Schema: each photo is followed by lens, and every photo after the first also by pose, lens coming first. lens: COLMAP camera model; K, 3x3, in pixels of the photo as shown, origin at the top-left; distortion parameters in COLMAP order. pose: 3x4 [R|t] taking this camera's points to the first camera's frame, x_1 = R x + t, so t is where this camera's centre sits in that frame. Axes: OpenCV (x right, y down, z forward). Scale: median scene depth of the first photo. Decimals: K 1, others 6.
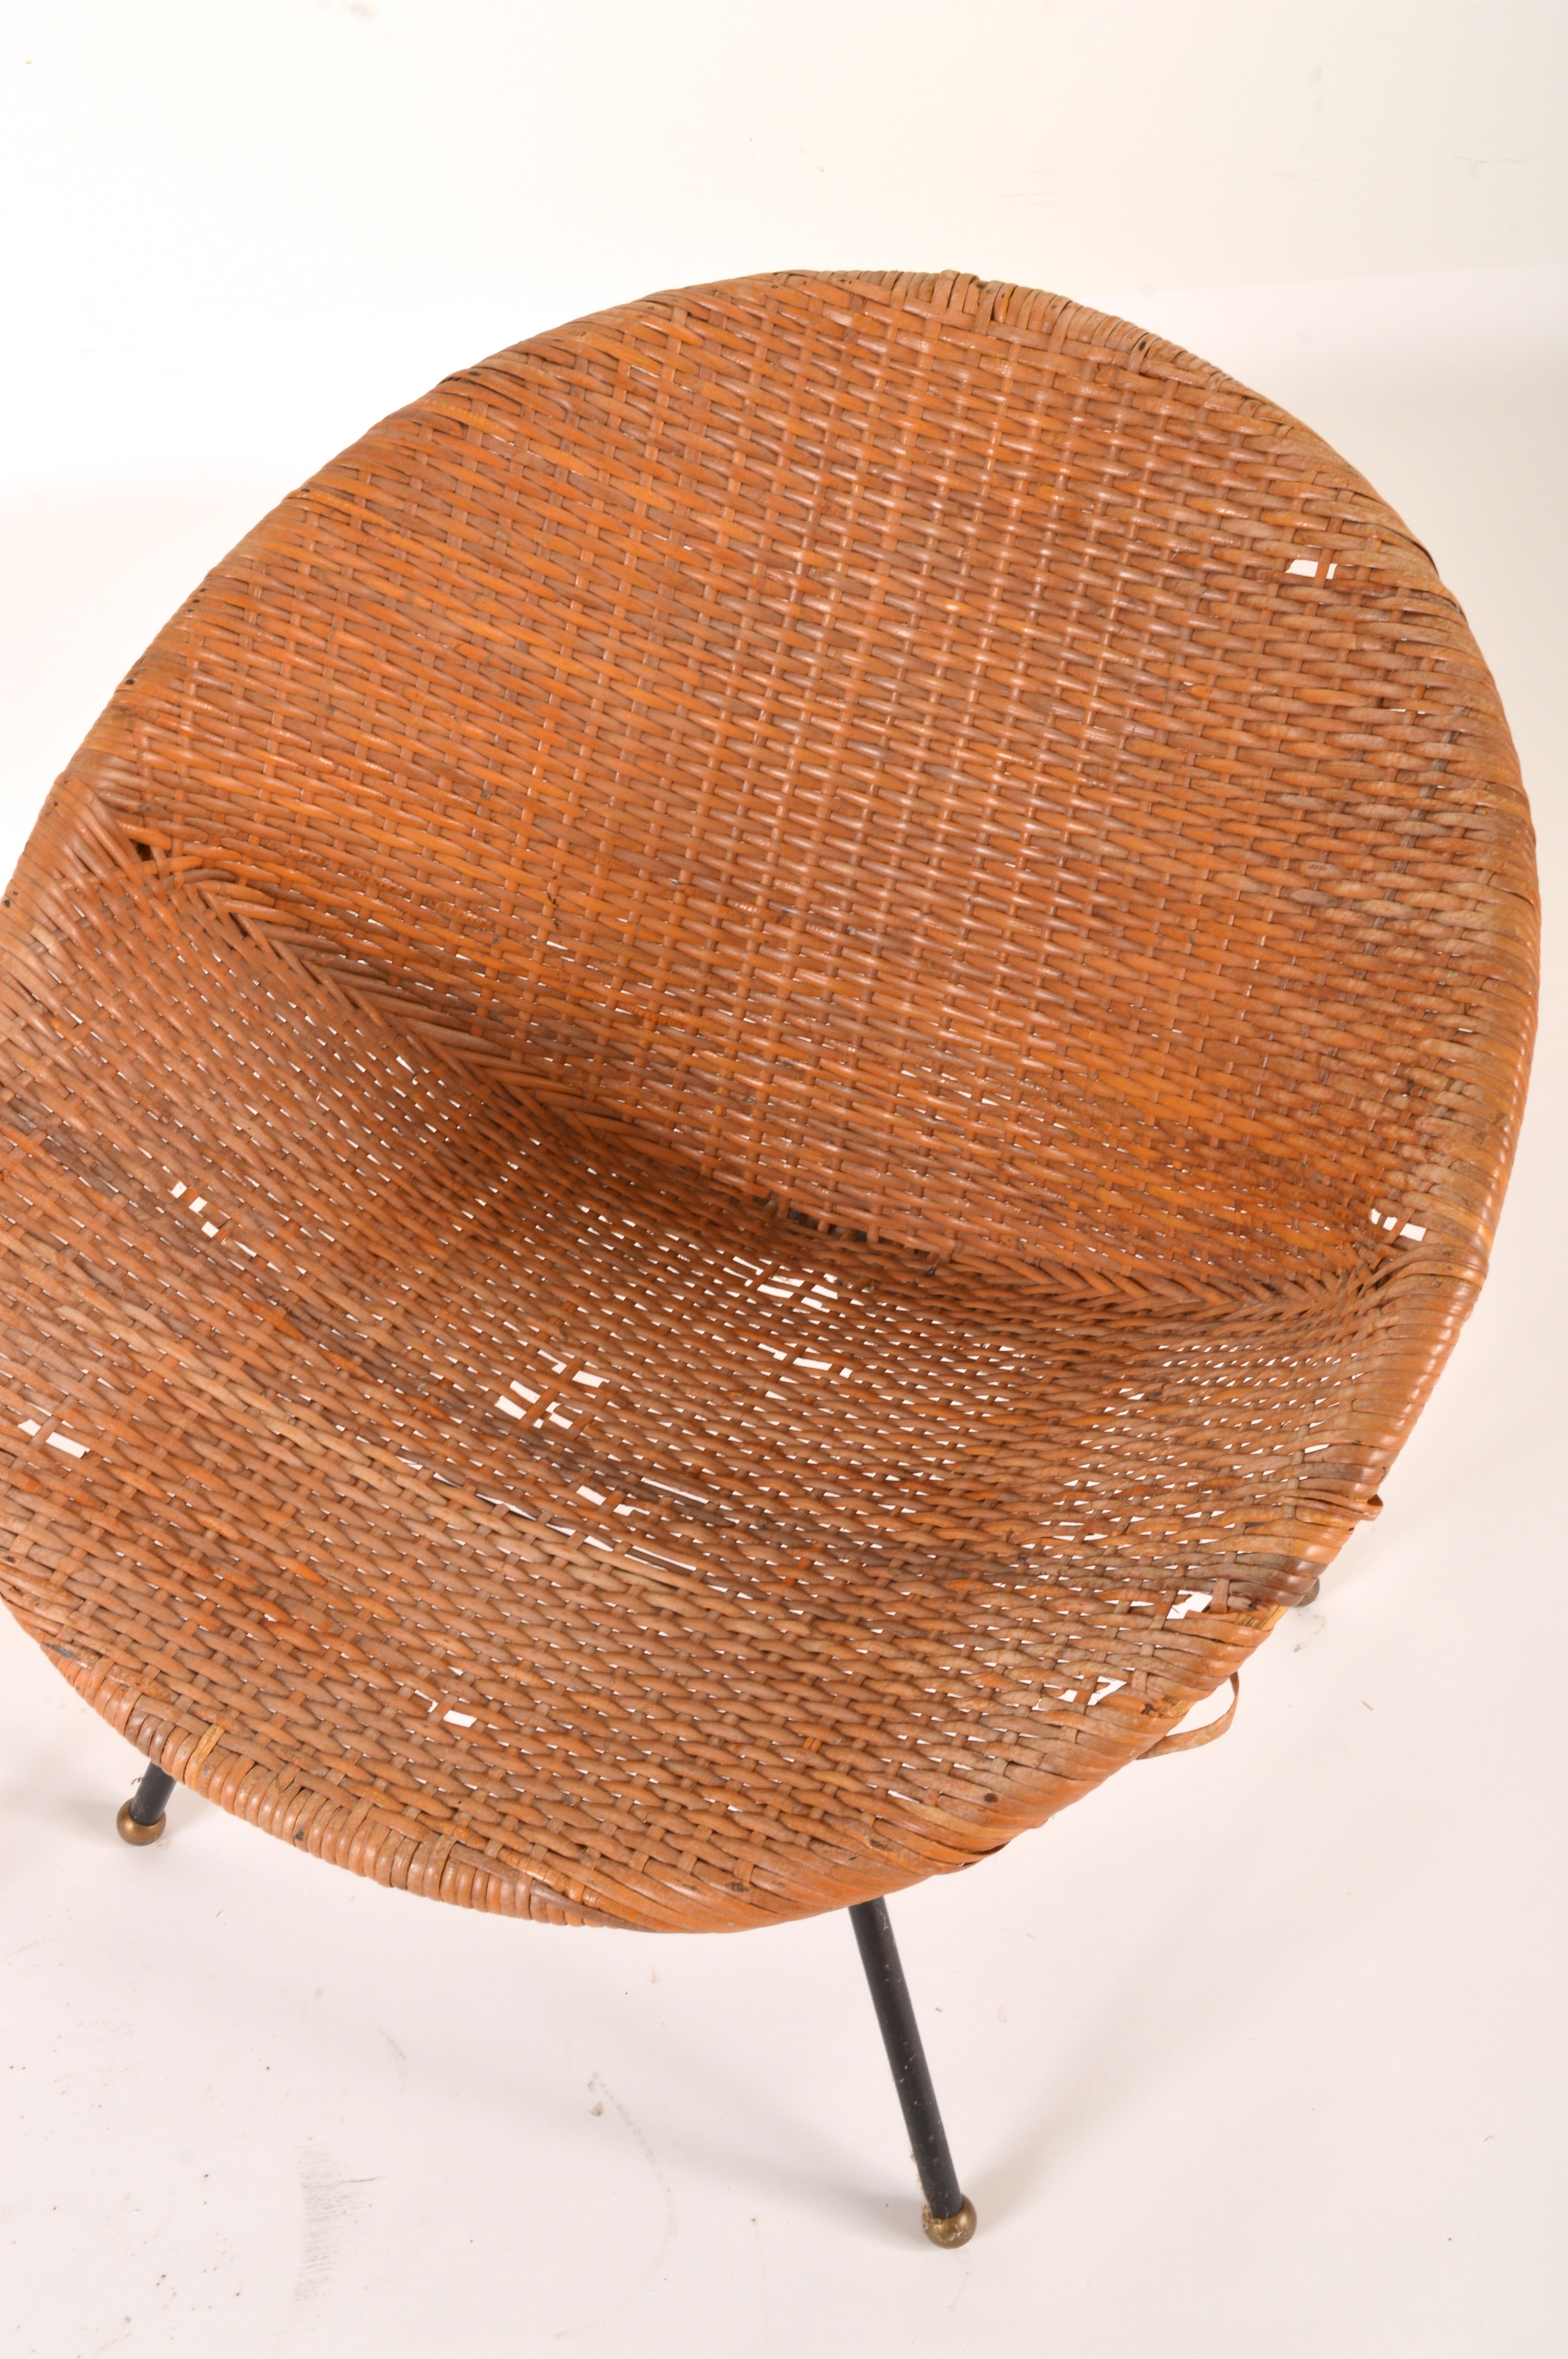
lens RADIAL K [[2685.5, 0, 767.0], [0, 2685.5, 1182.2], [0, 0, 1]] dist [0.029575, 0.000000]
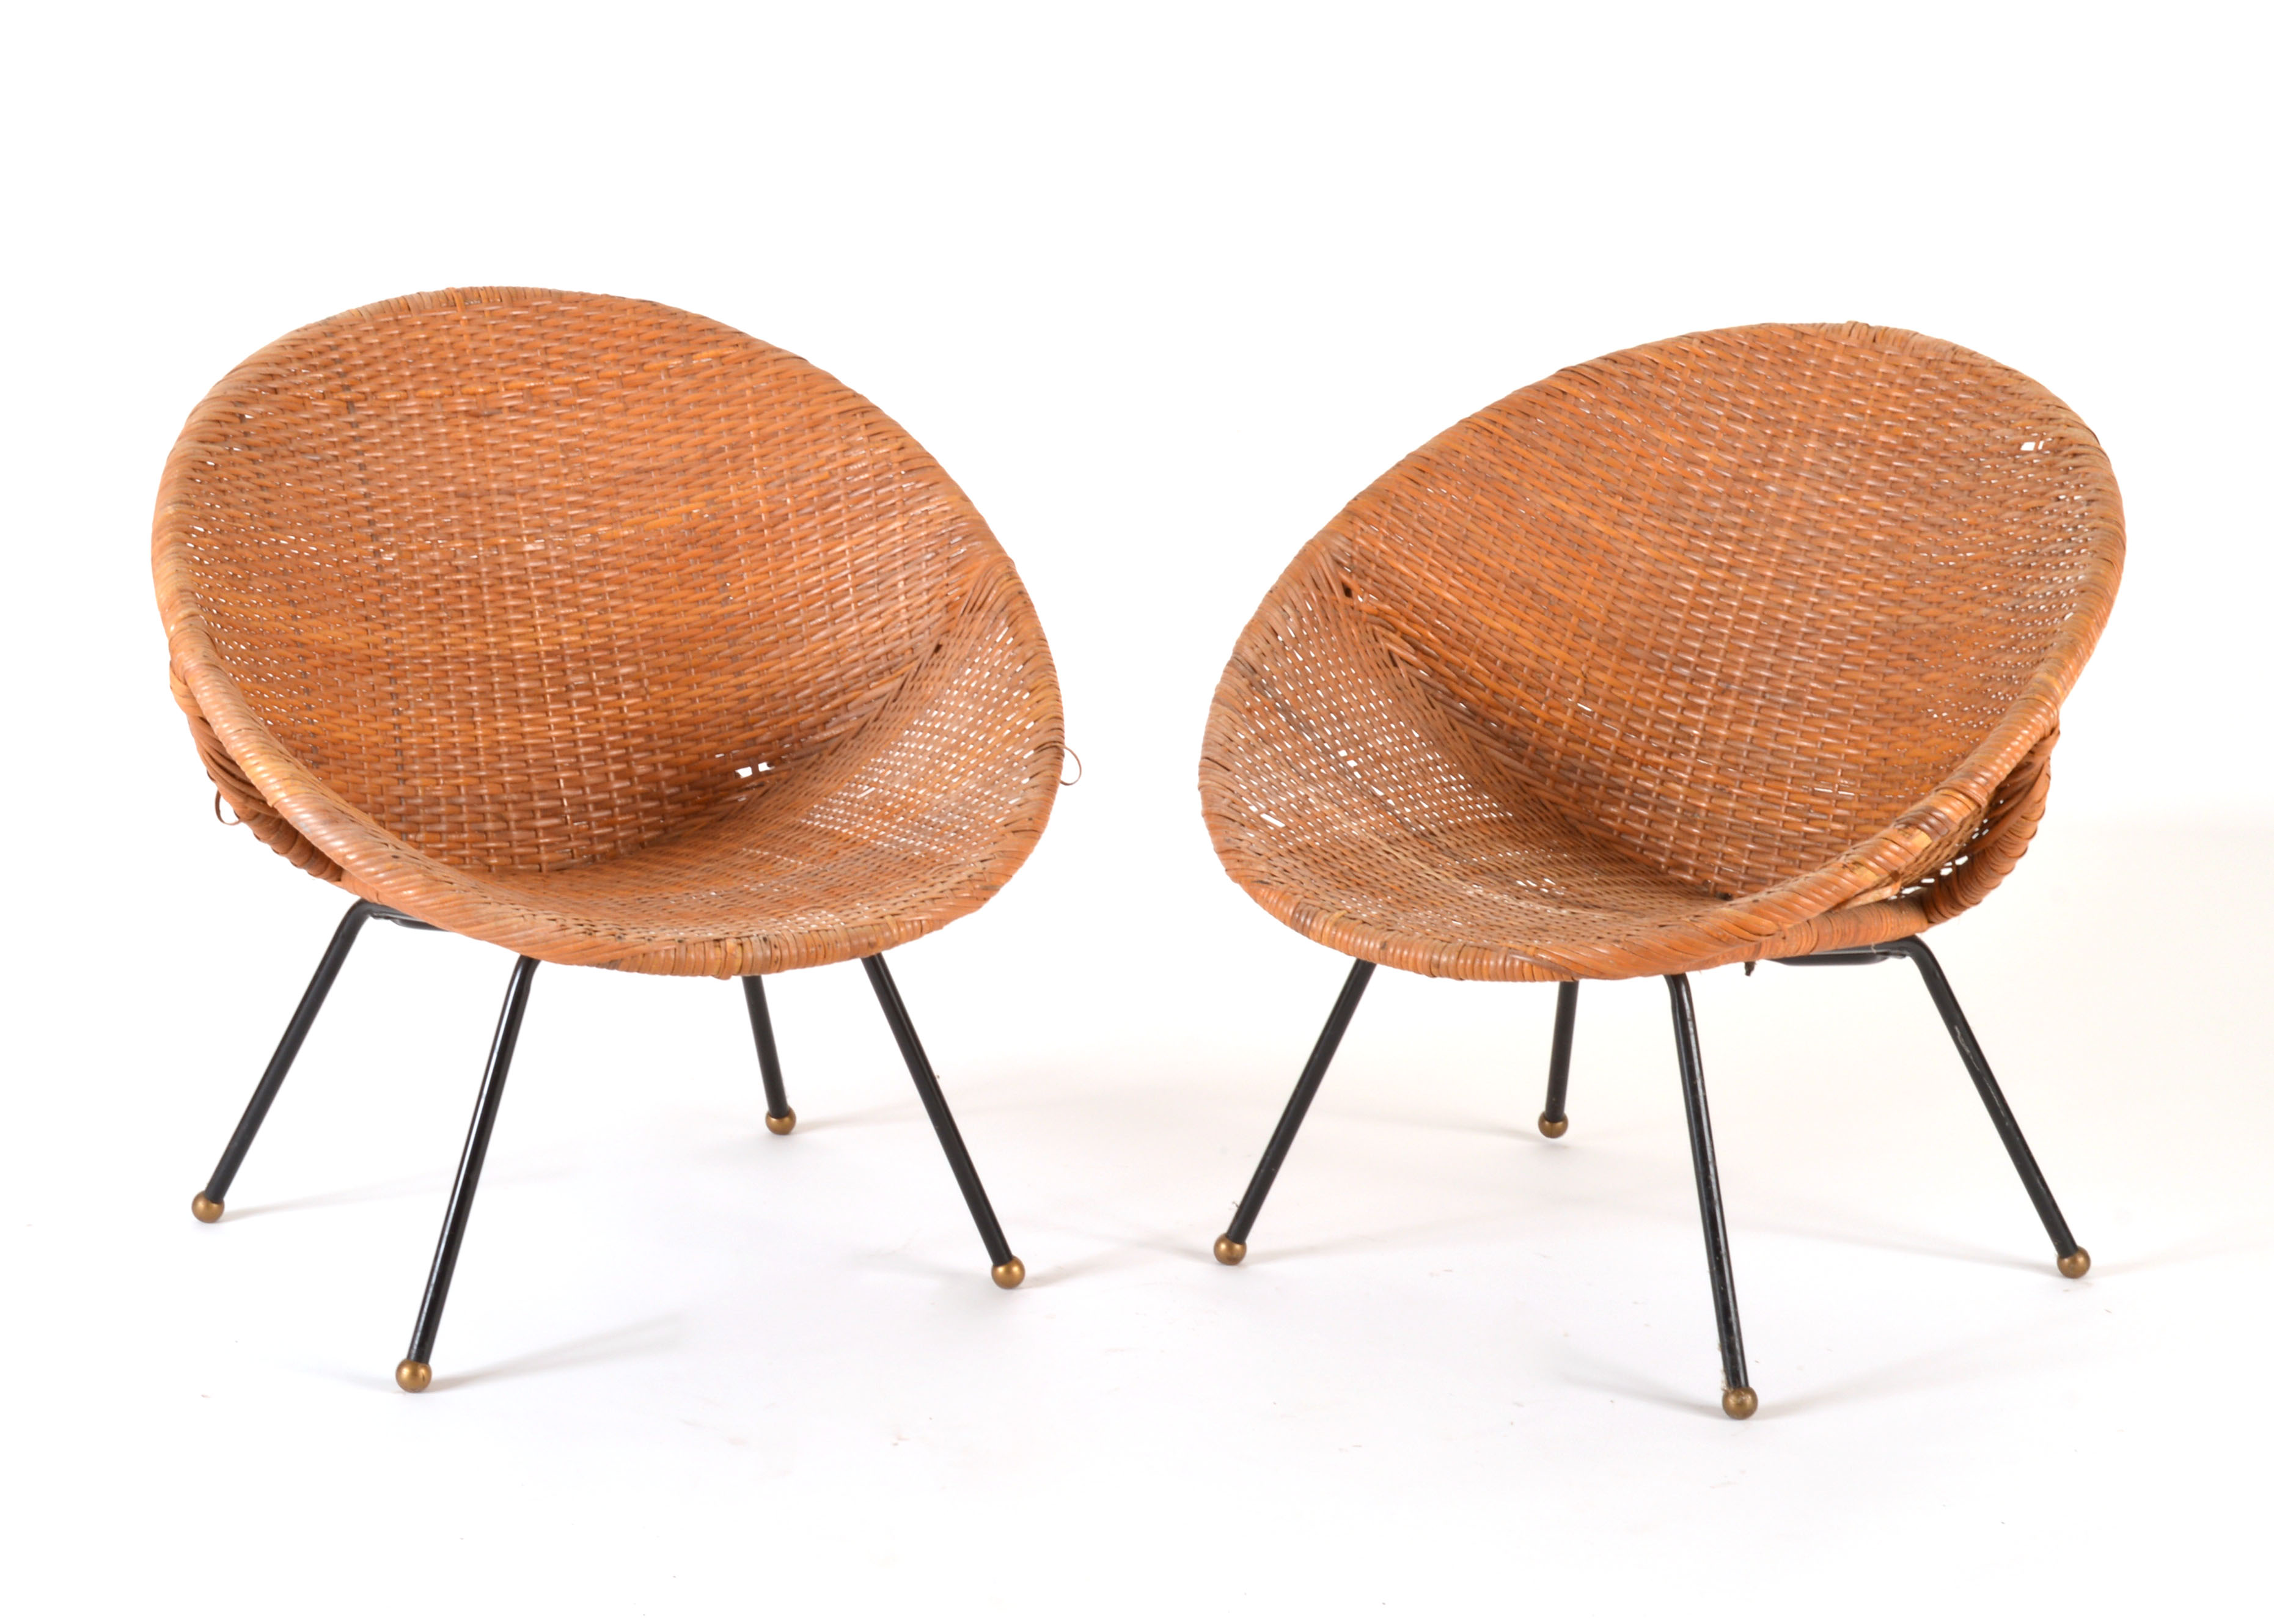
lens RADIAL K [[4615.9, 0, 1144.0], [0, 4615.9, 814.3], [0, 0, 1]] dist [0.044431, 0.000000]
pose [[0.973918, 0.068673, -0.216259, 0.275183], [-0.161718, 0.878629, -0.449286, 1.291092], [0.159158, 0.472541, 0.866818, -1.440040]]
